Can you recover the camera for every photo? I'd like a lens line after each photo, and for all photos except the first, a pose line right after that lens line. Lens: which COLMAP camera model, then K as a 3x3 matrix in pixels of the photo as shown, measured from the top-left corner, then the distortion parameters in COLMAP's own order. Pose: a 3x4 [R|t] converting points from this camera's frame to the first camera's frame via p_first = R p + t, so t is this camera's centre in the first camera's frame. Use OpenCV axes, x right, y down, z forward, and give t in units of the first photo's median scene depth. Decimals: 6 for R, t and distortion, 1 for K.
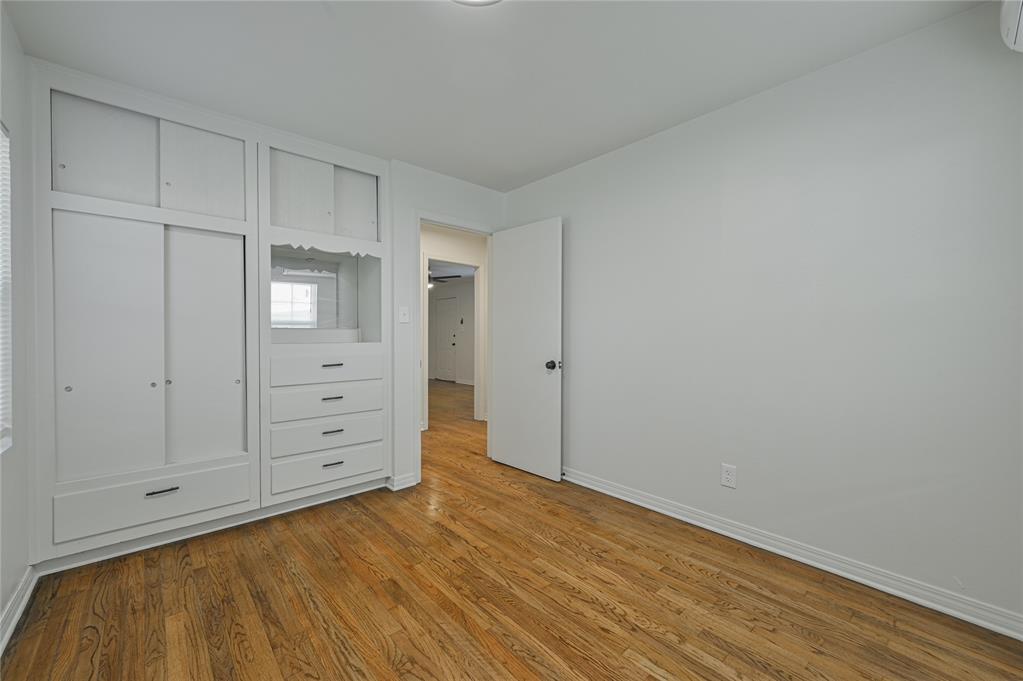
lens RADIAL K [[403.3, 0, 515.0], [0, 403.3, 337.9], [0, 0, 1]] dist [-0.001086, 0.000363]
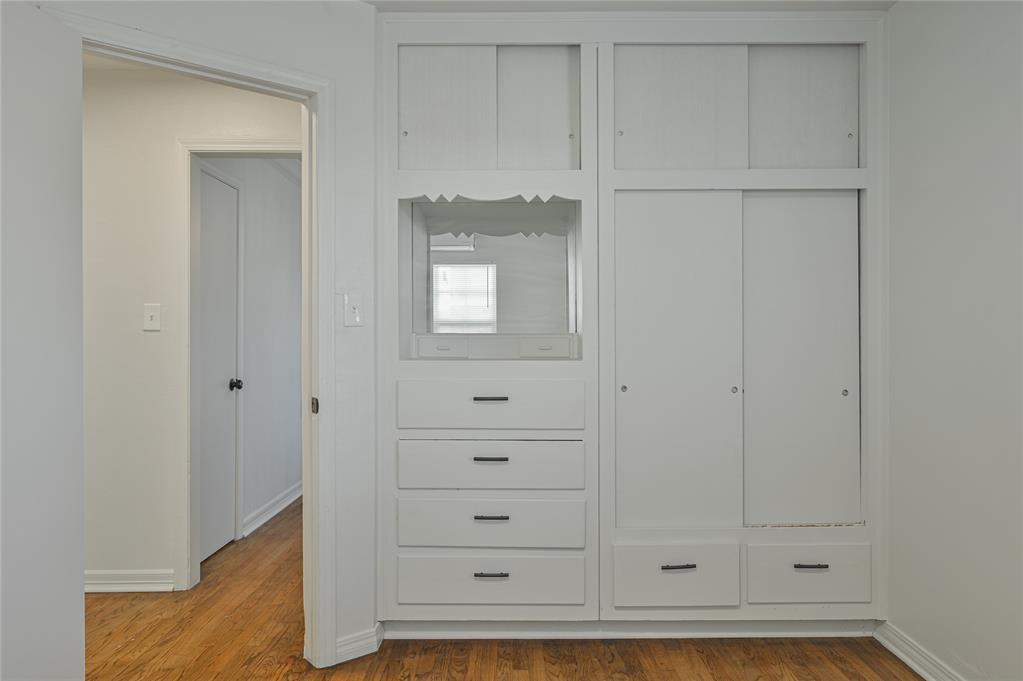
lens RADIAL K [[725.7, 0, 510.8], [0, 725.7, 341.1], [0, 0, 1]] dist [0.001287, -0.003298]
pose [[0.731660, -0.001061, -0.681669, 0.309589], [-0.008473, 0.999907, -0.010651, -0.003732], [0.681617, 0.013569, 0.731583, 0.326847]]
